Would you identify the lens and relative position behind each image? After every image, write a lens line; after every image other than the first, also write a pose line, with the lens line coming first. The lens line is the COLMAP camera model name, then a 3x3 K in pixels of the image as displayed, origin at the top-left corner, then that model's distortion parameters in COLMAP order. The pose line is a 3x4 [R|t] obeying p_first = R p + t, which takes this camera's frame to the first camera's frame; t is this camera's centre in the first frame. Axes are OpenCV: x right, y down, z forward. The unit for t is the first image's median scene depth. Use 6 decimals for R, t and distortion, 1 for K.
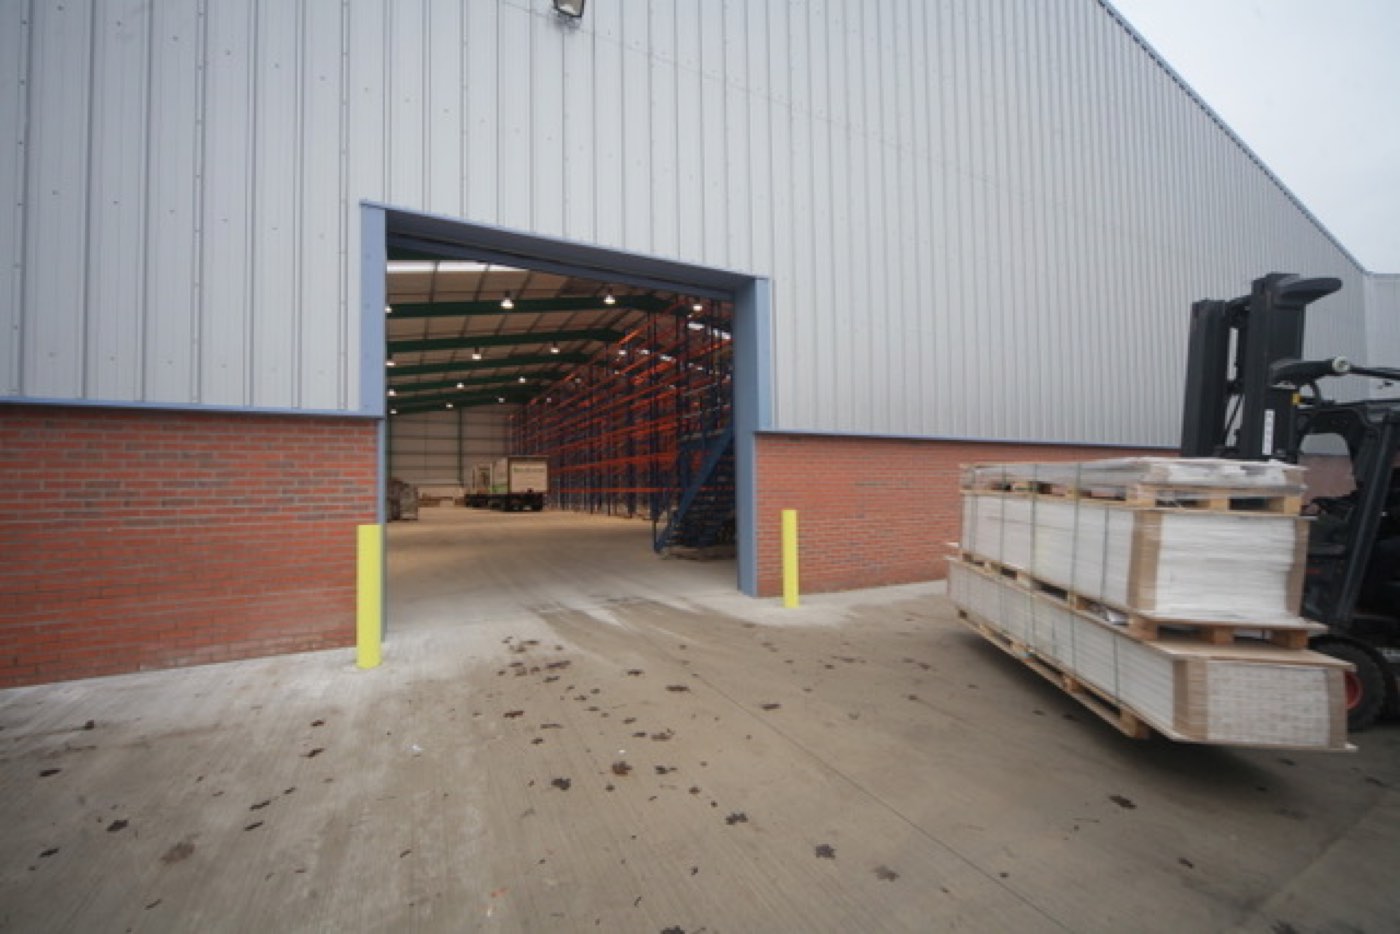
lens RADIAL K [[565.9, 0, 700.0], [0, 565.9, 467.0], [0, 0, 1]] dist [-0.003040, -0.000181]
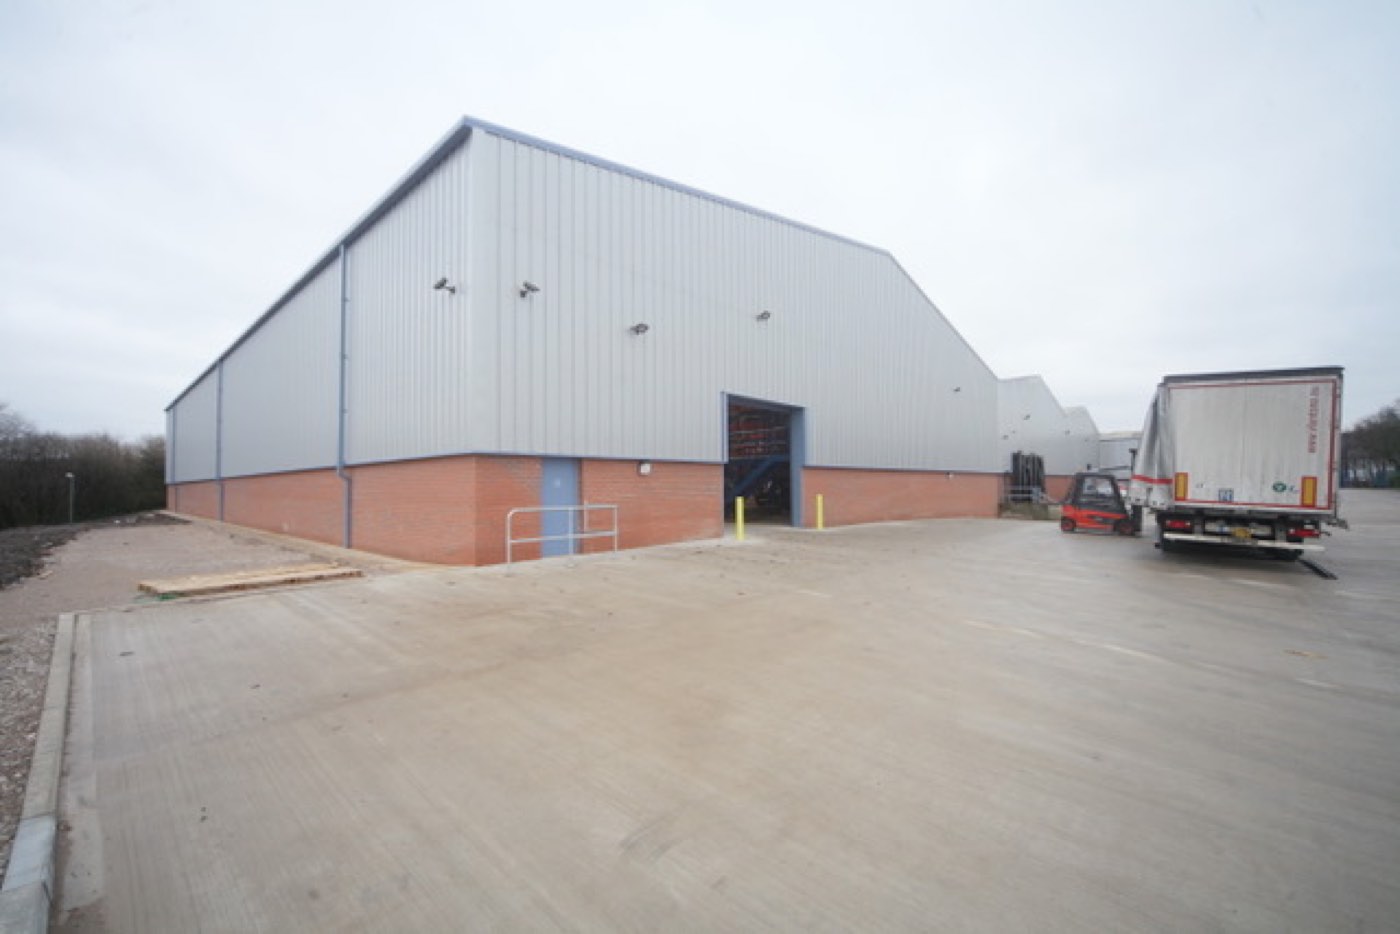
lens RADIAL K [[565.9, 0, 700.0], [0, 565.9, 467.0], [0, 0, 1]] dist [-0.003040, -0.000181]
pose [[0.935057, 0.027478, 0.353431, -1.310078], [-0.031082, 0.999507, 0.004524, -0.058818], [-0.353132, -0.015215, 0.935450, -1.325976]]
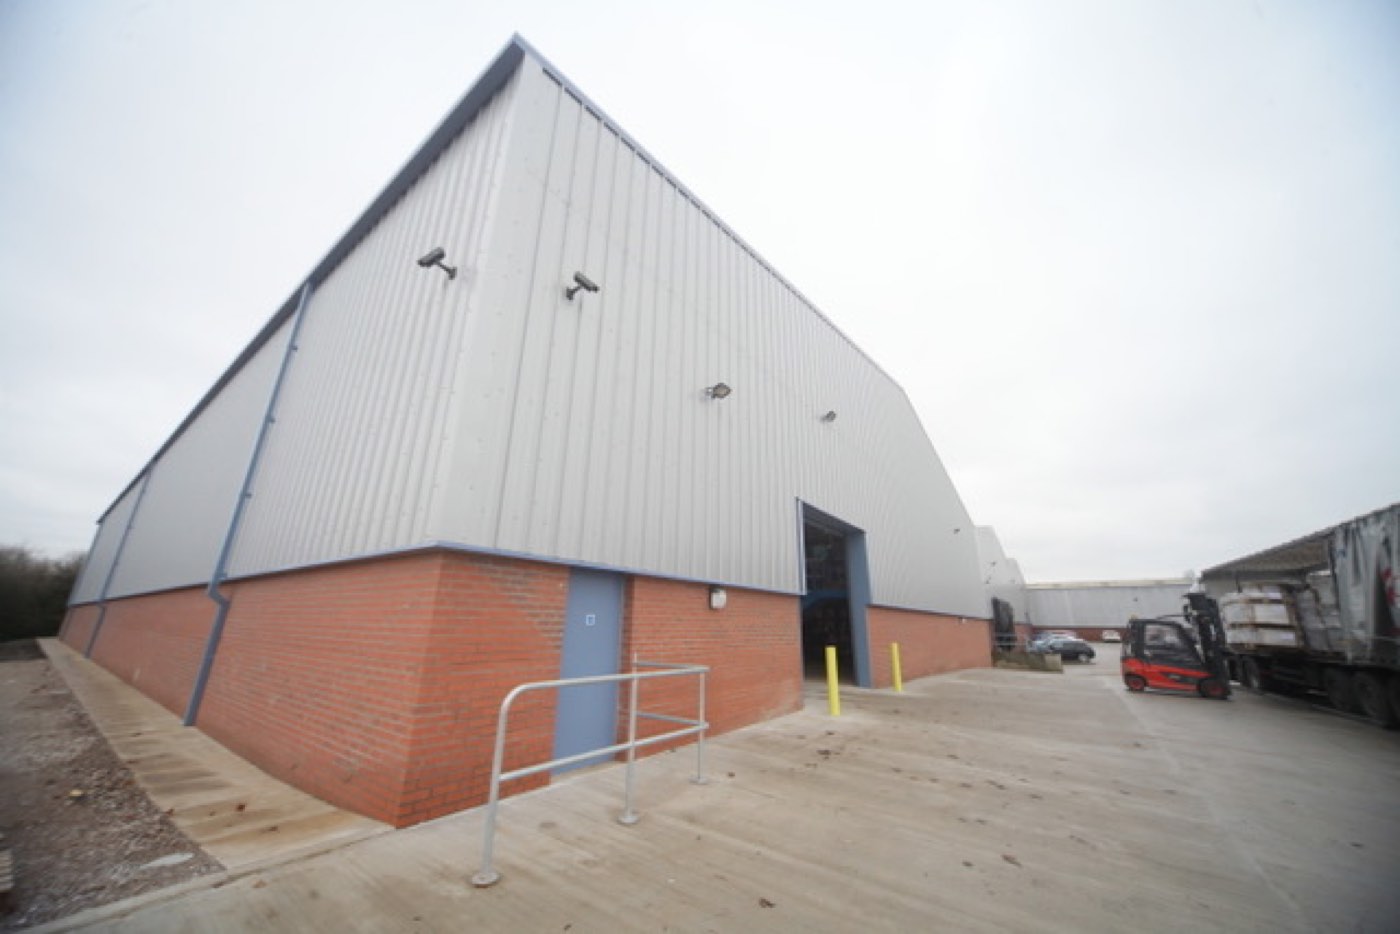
lens RADIAL K [[486.2, 0, 700.0], [0, 486.2, 467.0], [0, 0, 1]] dist [-0.004944, -0.000172]
pose [[0.895788, 0.171913, 0.409890, -1.316936], [-0.057954, 0.959477, -0.275762, -0.019980], [-0.440687, 0.223270, 0.869451, -0.415688]]
